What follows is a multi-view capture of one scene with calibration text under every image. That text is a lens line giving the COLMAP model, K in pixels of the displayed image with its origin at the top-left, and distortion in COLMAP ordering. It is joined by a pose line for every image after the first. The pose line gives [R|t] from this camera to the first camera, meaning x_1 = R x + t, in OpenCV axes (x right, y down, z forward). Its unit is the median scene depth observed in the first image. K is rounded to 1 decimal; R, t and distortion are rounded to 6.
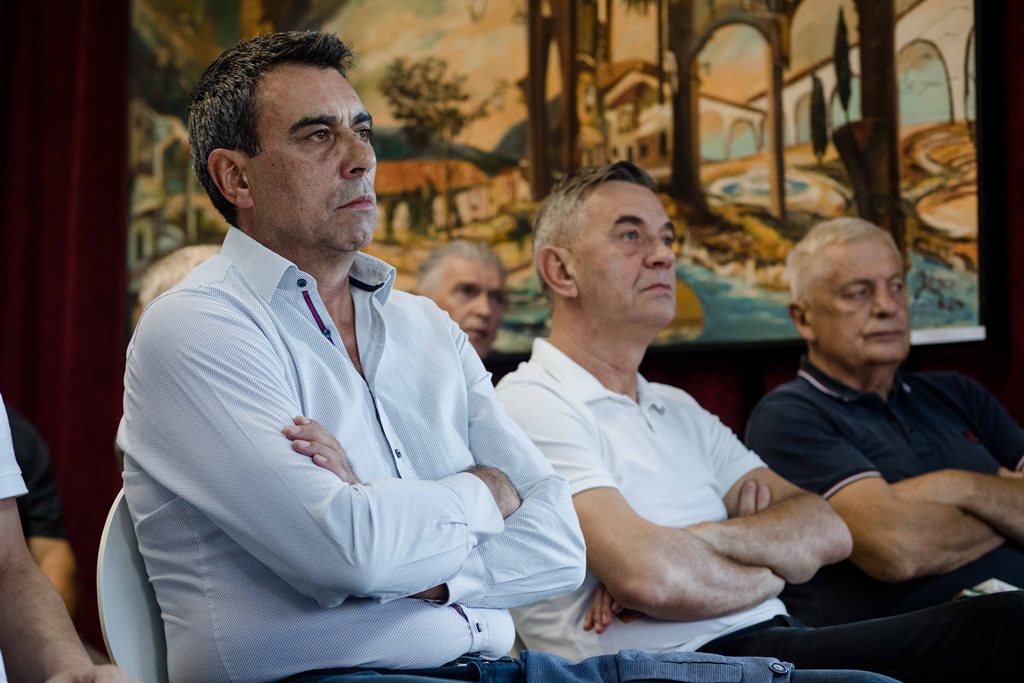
lens RADIAL K [[2516.8, 0, 512.0], [0, 2516.8, 341.5], [0, 0, 1]] dist [0.329321, -0.148361]
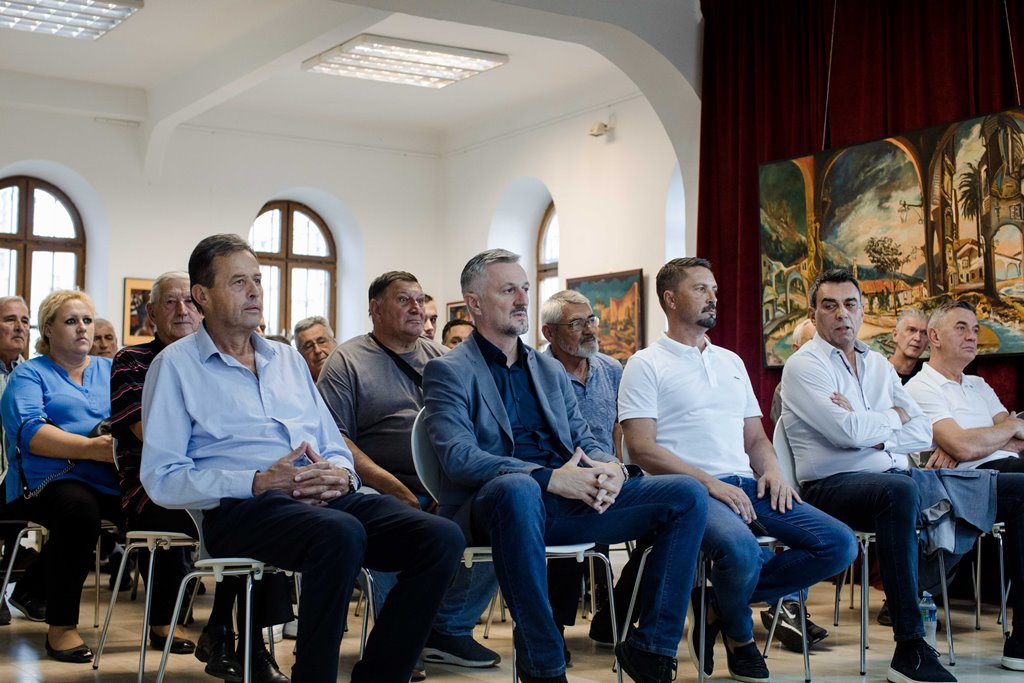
lens RADIAL K [[1472.1, 0, 512.0], [0, 1472.1, 341.5], [0, 0, 1]] dist [-0.126208, 0.045134]
pose [[0.955361, -0.034973, -0.293365, 0.035270], [0.038803, 0.999221, 0.007244, -0.038190], [0.292883, -0.018304, 0.955973, -0.483134]]
